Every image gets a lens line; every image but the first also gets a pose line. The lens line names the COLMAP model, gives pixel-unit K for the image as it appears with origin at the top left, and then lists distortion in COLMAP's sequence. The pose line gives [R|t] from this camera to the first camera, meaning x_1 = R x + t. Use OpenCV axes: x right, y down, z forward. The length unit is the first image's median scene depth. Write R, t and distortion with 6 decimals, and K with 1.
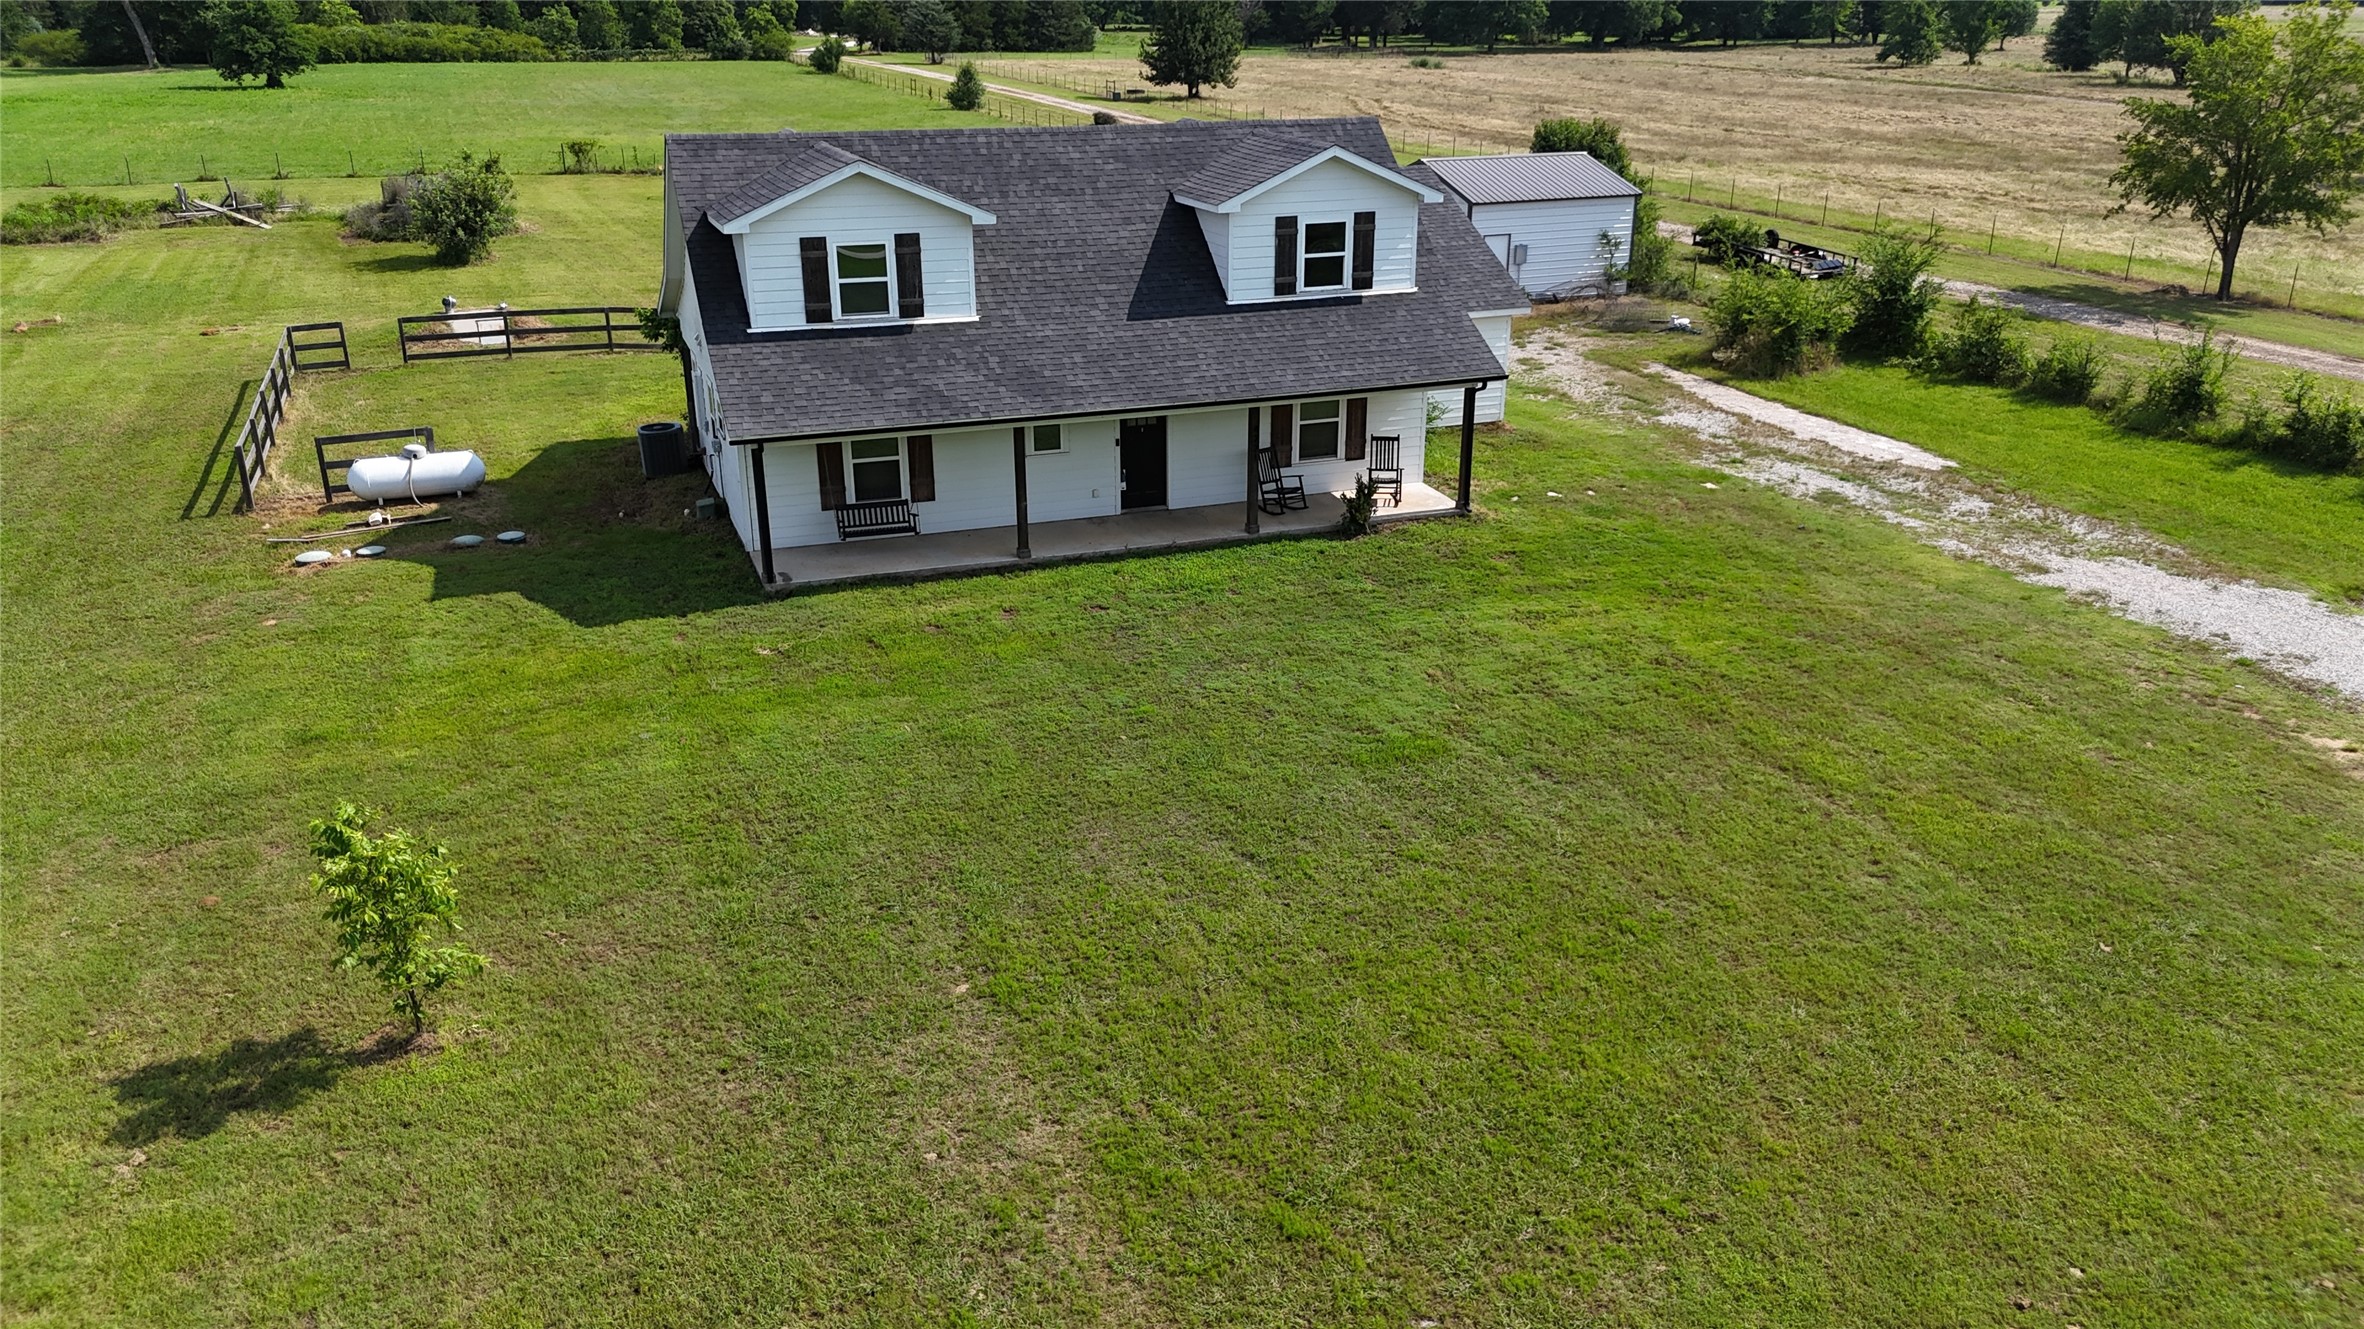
lens RADIAL K [[1739.6, 0, 1184.0], [0, 1739.6, 678.1], [0, 0, 1]] dist [0.055964, -0.038370]
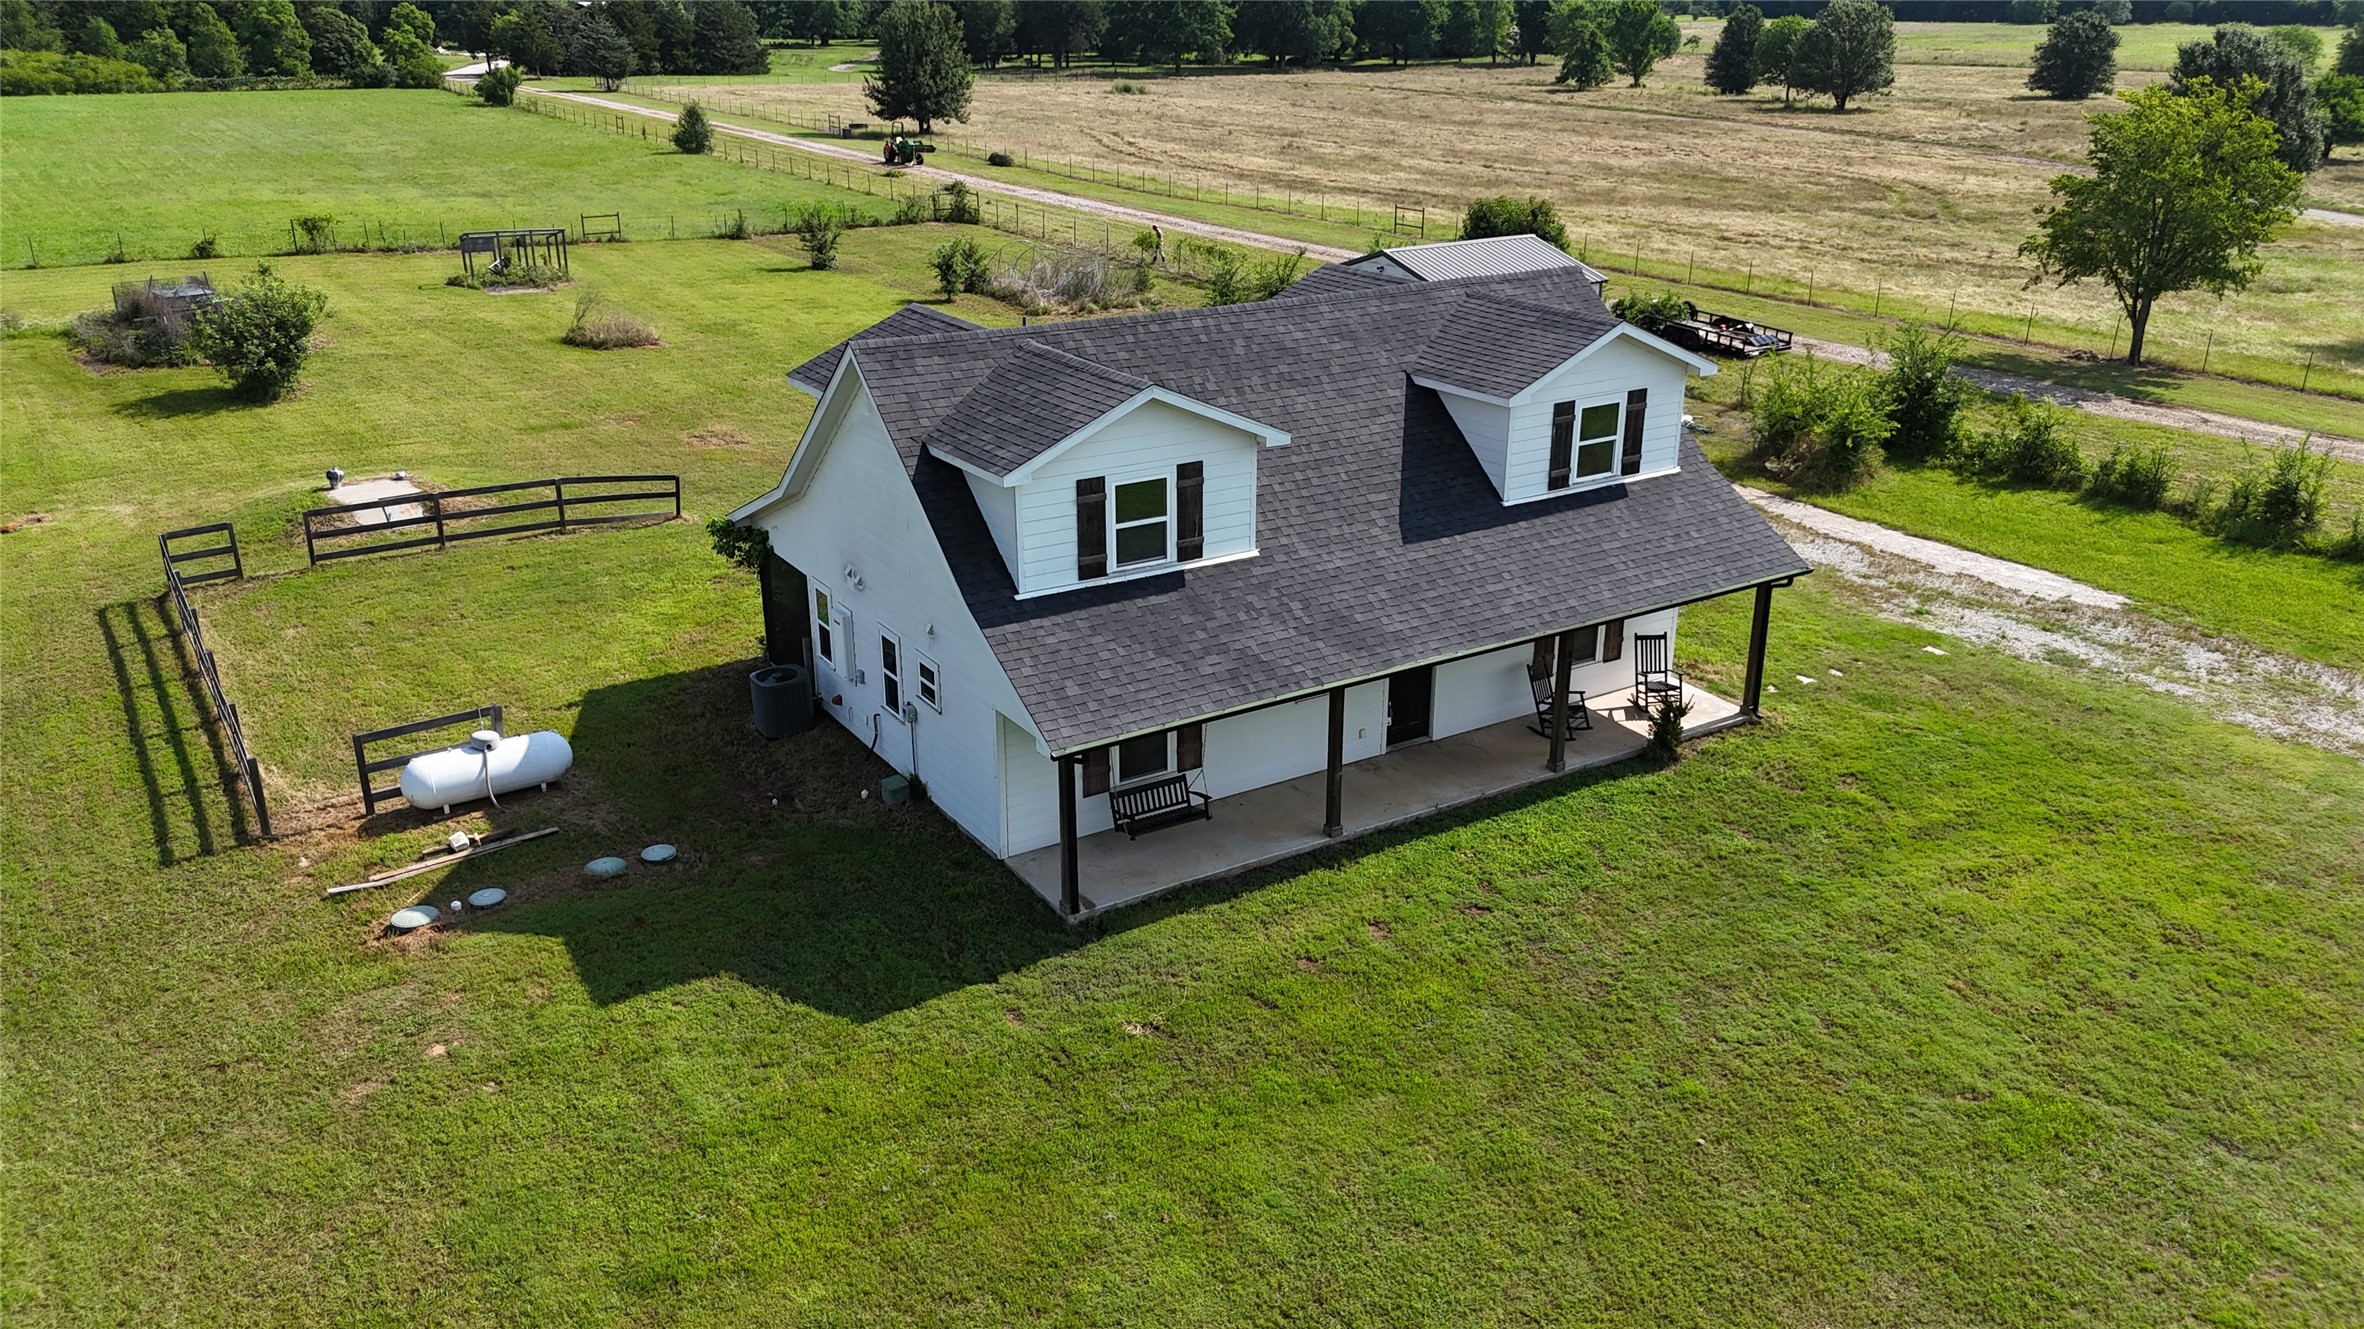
lens RADIAL K [[1739.6, 0, 1184.0], [0, 1739.6, 678.1], [0, 0, 1]] dist [0.055964, -0.038370]
pose [[0.979185, -0.072613, 0.189536, -0.237364], [0.073072, 0.997316, 0.004572, -0.116249], [-0.189360, 0.009373, 0.981863, 0.151171]]
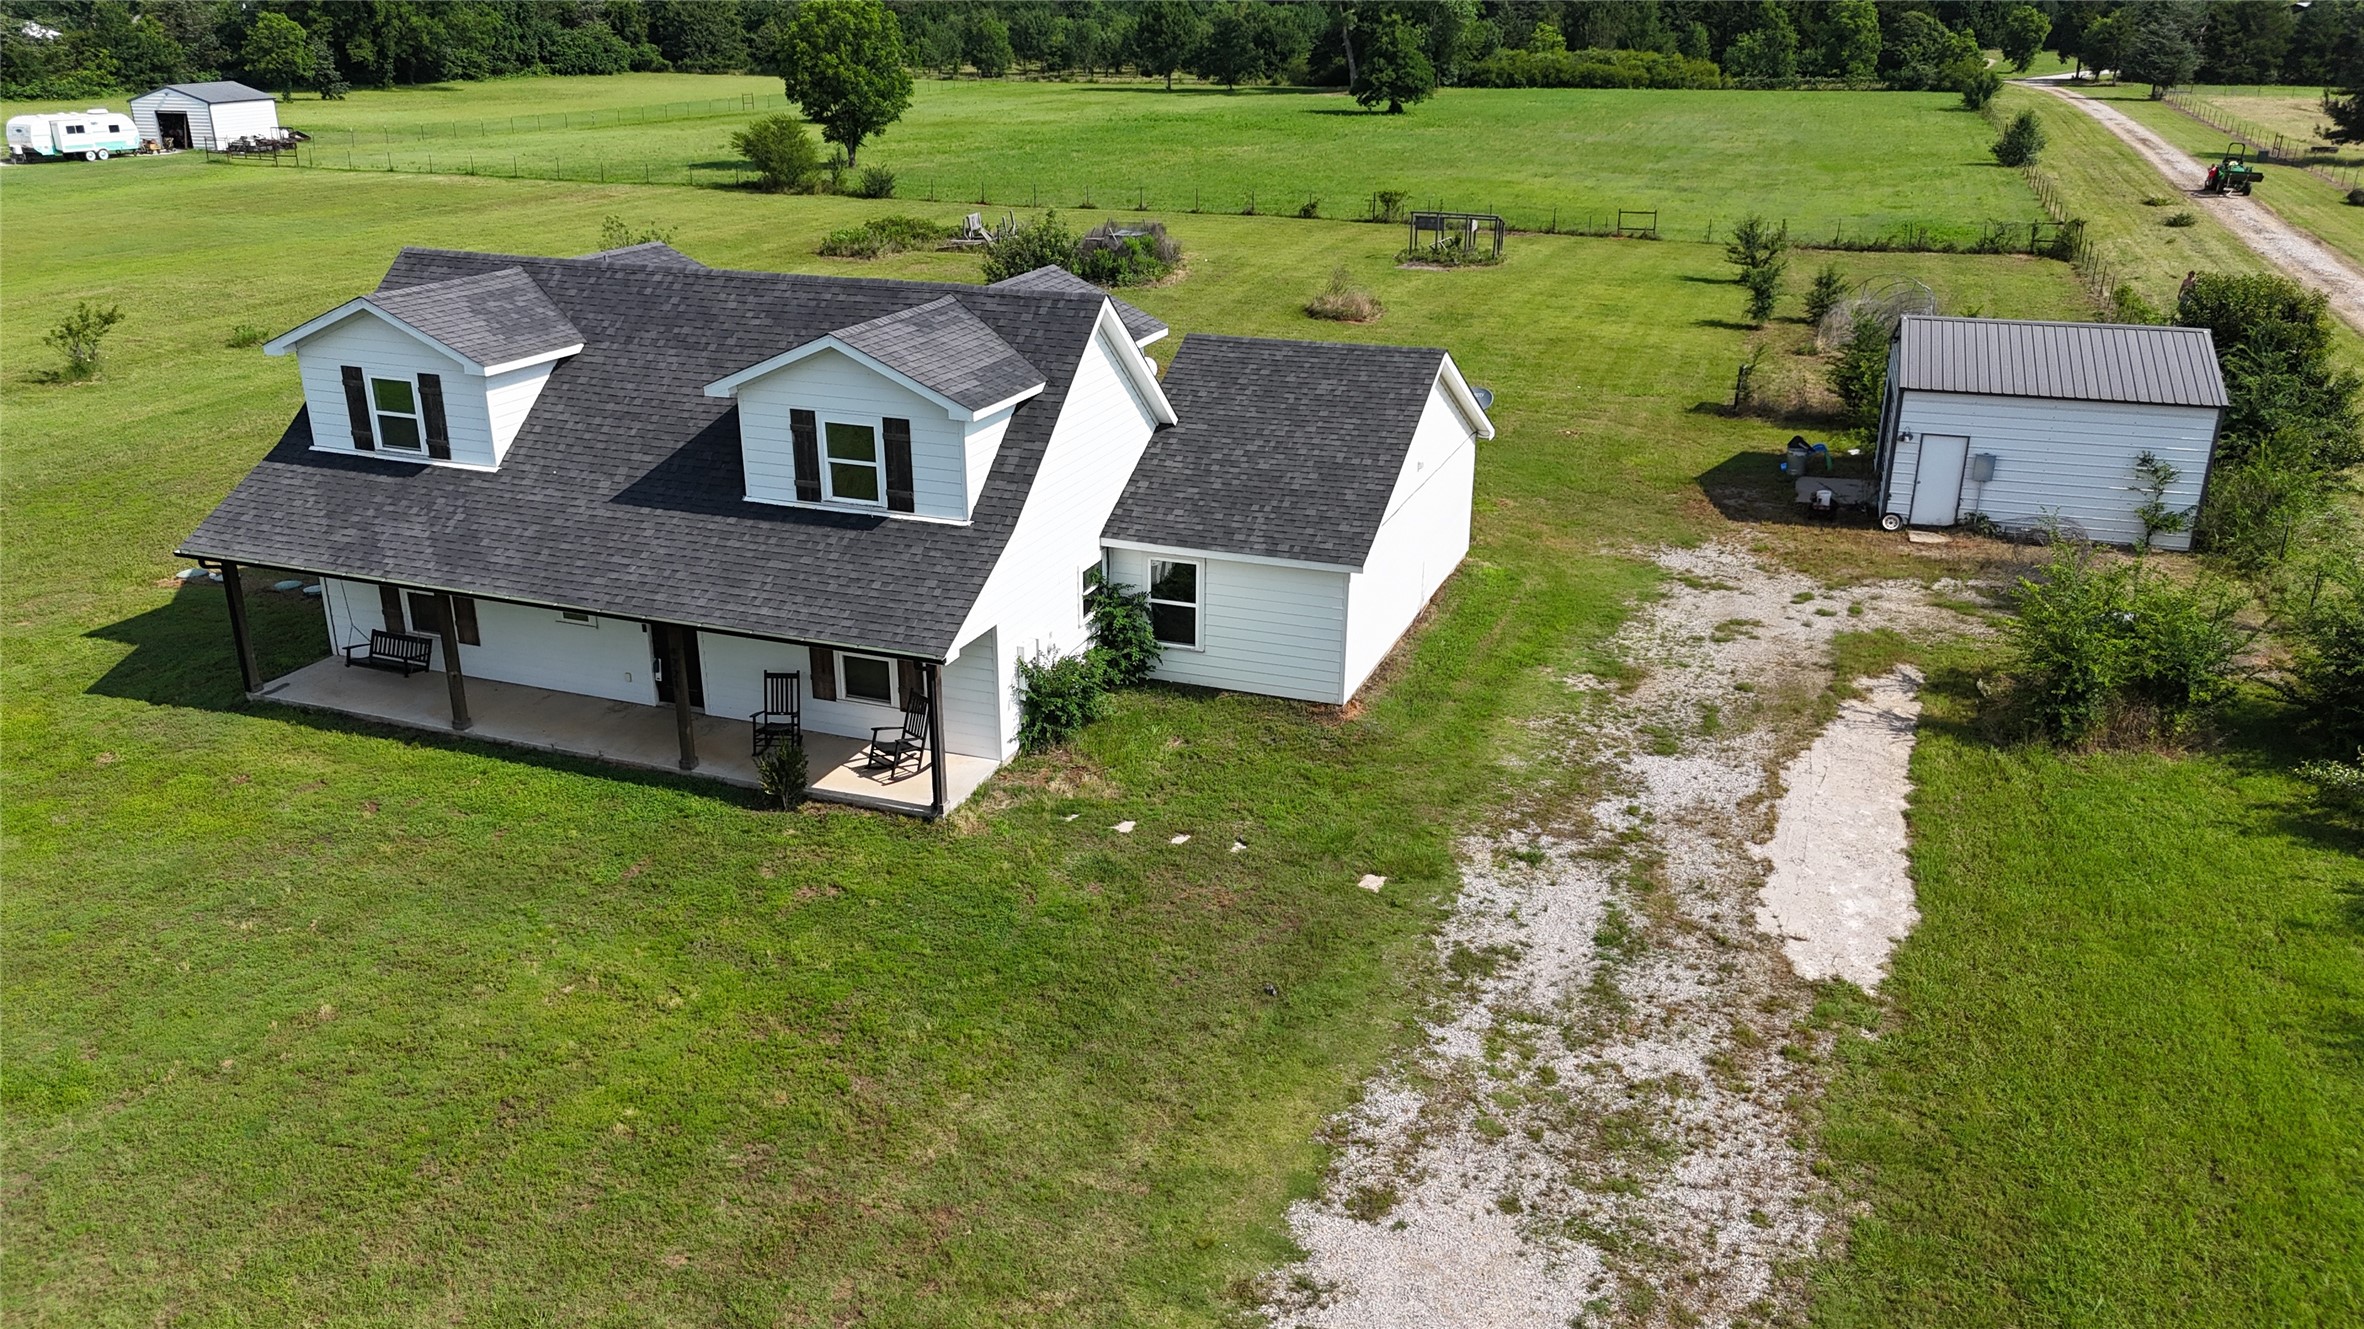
lens RADIAL K [[1739.6, 0, 1184.0], [0, 1739.6, 678.1], [0, 0, 1]] dist [0.055964, -0.038370]
pose [[0.746663, 0.242123, -0.619573, 0.581594], [-0.244903, 0.966041, 0.082381, -0.202117], [0.618480, 0.090224, 0.780604, 0.382824]]
